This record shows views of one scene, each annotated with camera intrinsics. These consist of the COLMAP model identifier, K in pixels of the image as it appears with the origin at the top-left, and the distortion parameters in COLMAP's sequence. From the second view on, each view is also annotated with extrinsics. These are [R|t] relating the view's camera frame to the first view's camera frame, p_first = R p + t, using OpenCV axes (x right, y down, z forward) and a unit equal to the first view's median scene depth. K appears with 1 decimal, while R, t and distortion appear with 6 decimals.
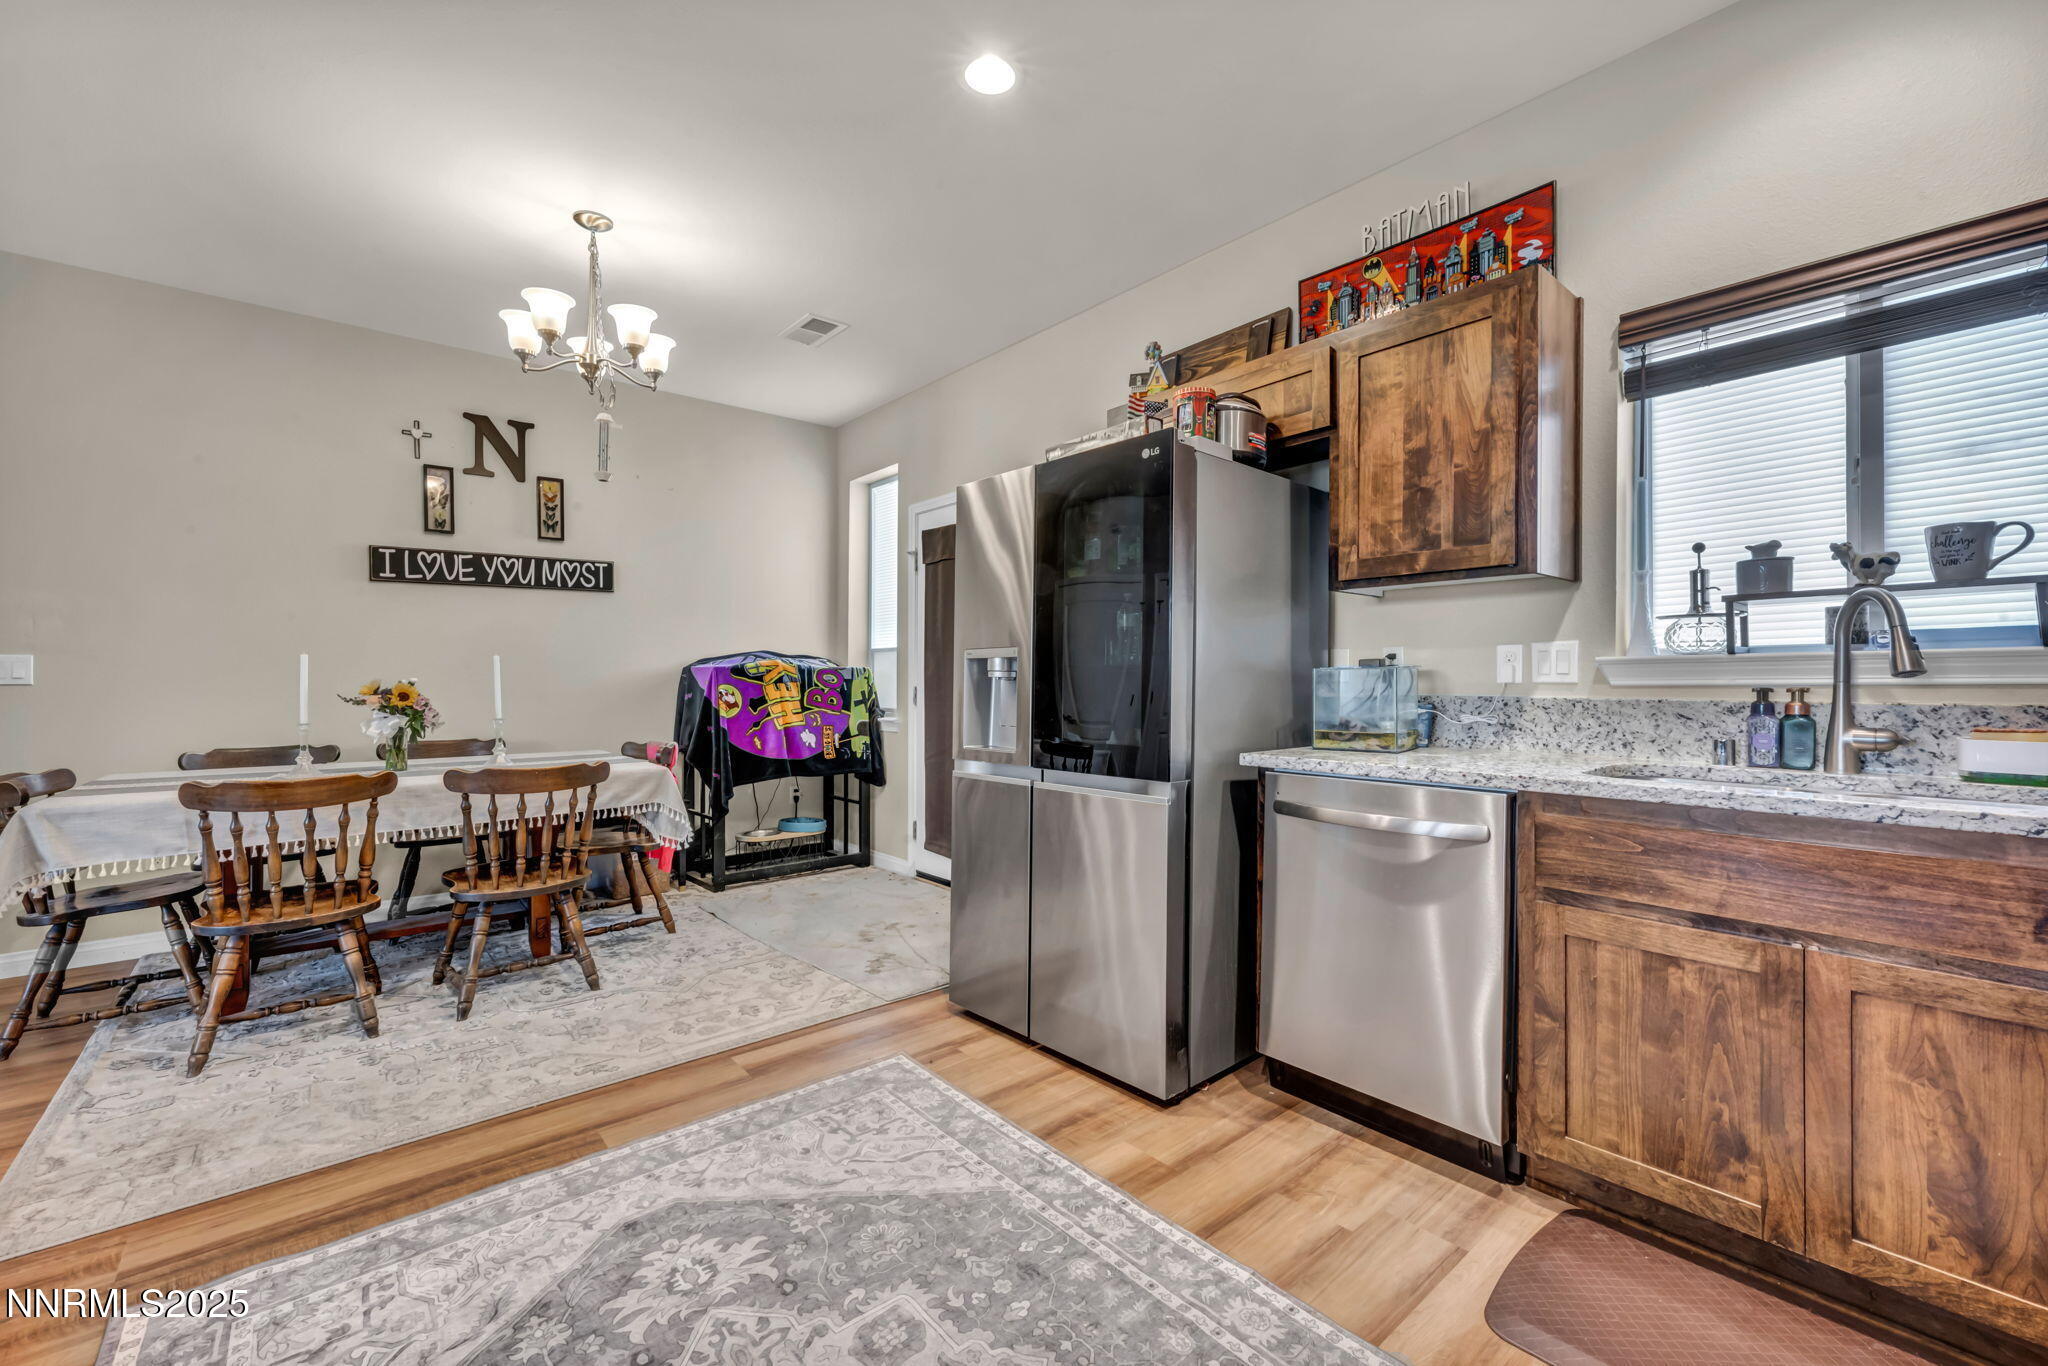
lens RADIAL K [[830.5, 0, 1031.0], [0, 830.5, 682.8], [0, 0, 1]] dist [0.000199, 0.000155]
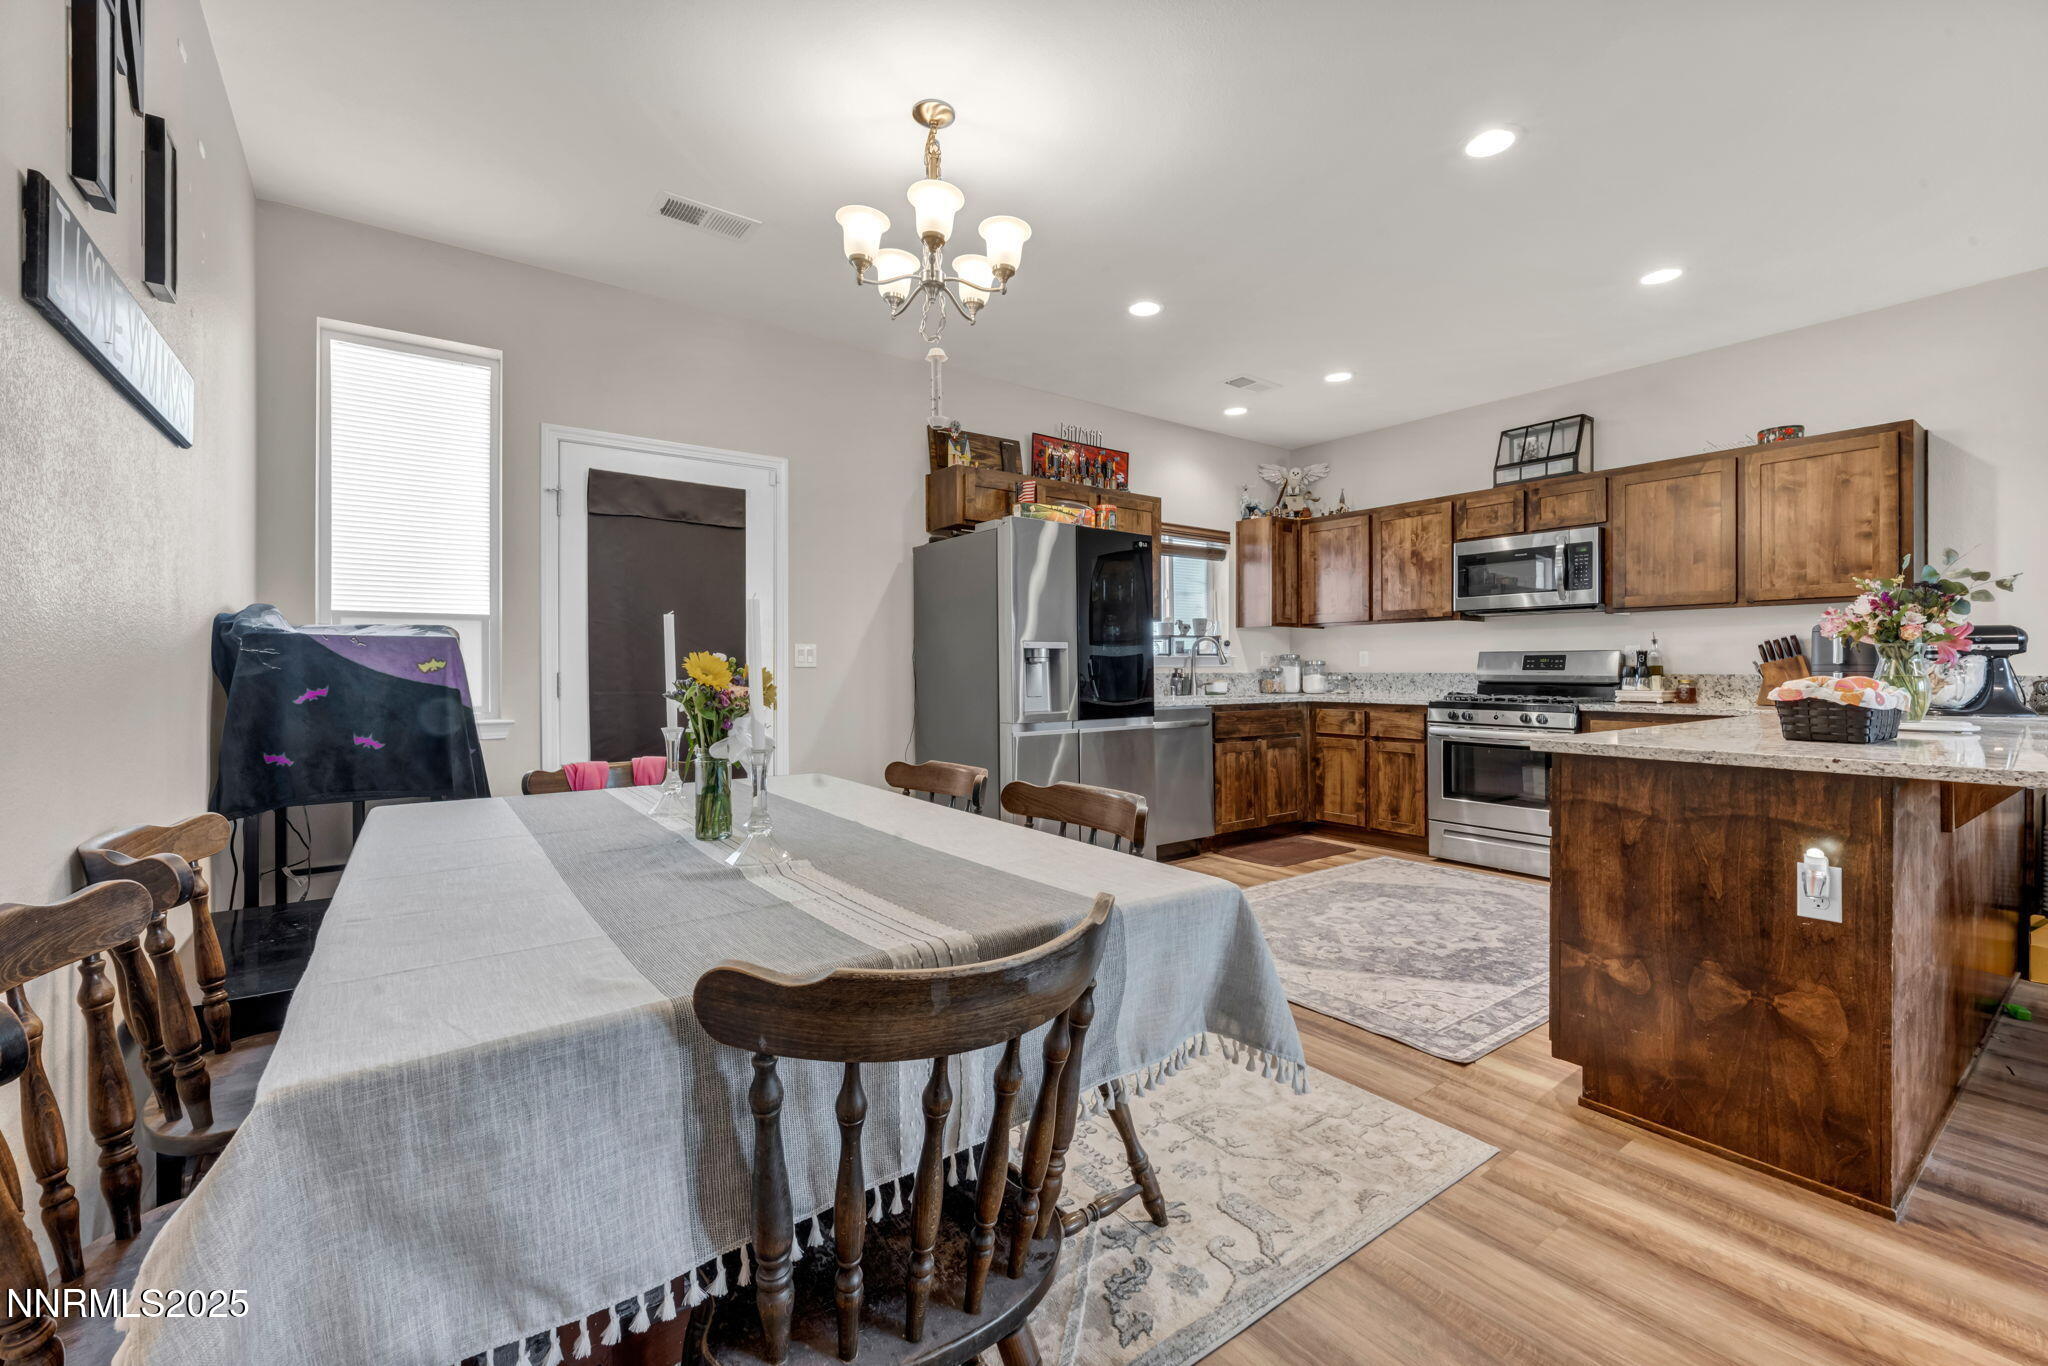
lens RADIAL K [[858.2, 0, 1023.3], [0, 858.2, 668.8], [0, 0, 1]] dist [-0.002006, -0.000305]
pose [[0.080154, -0.000318, 0.996782, -1.729390], [0.003667, 0.999993, 0.000024, 0.005457], [-0.996776, 0.003653, 0.080154, 1.051686]]
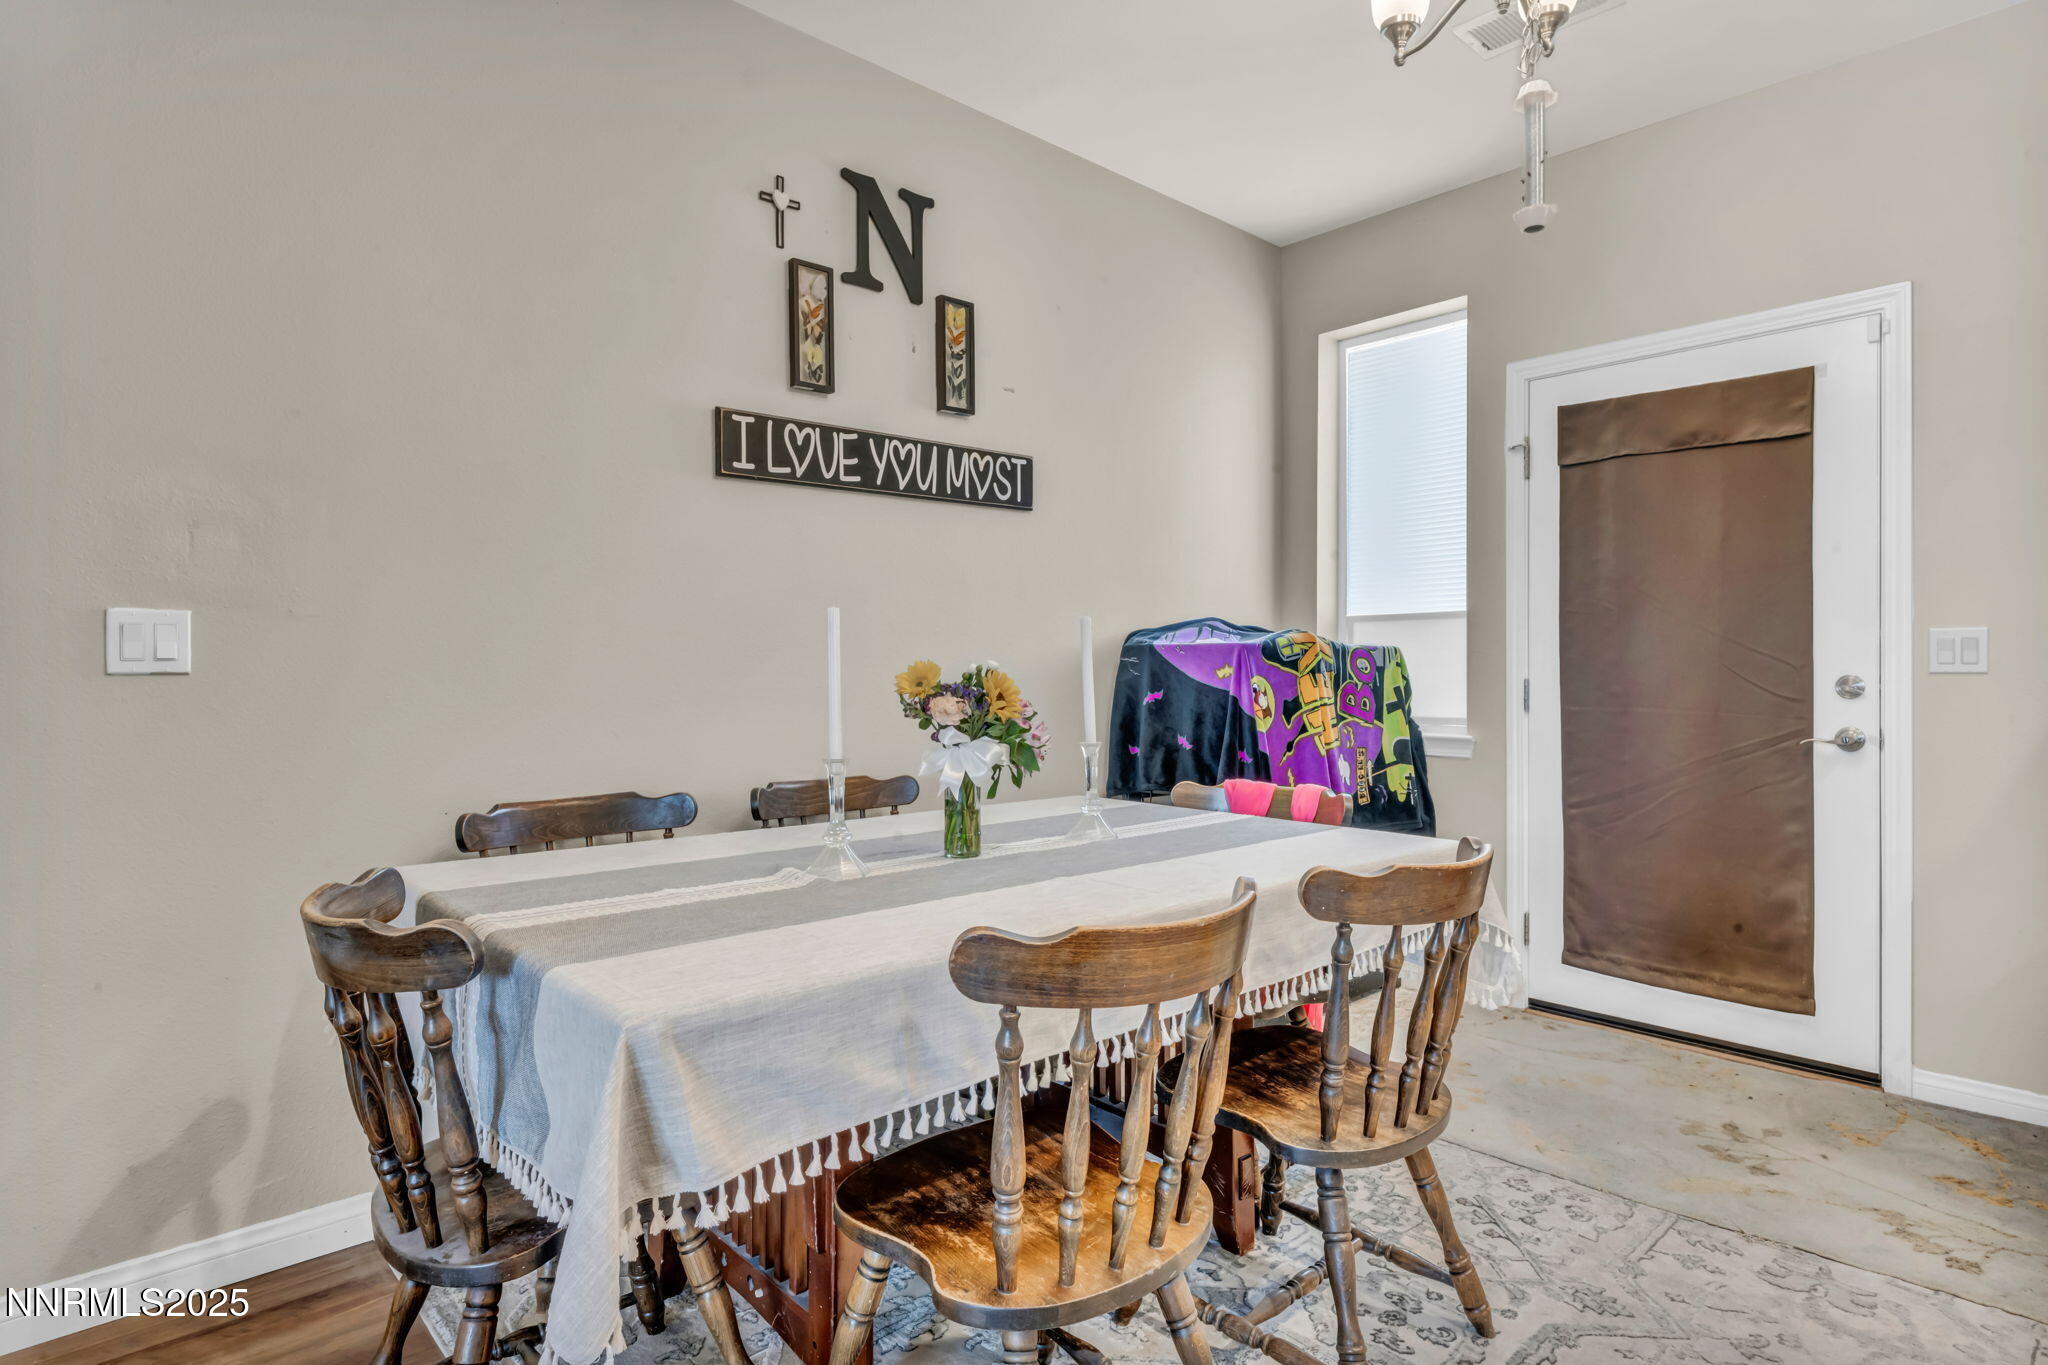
lens RADIAL K [[1090.9, 0, 1019.1], [0, 1090.9, 675.5], [0, 0, 1]] dist [-0.001585, -0.000478]
pose [[0.999689, 0.000191, 0.024951, -1.014450], [-0.000194, 1.000000, 0.000116, 0.003570], [-0.024951, -0.000120, 0.999689, 0.506991]]
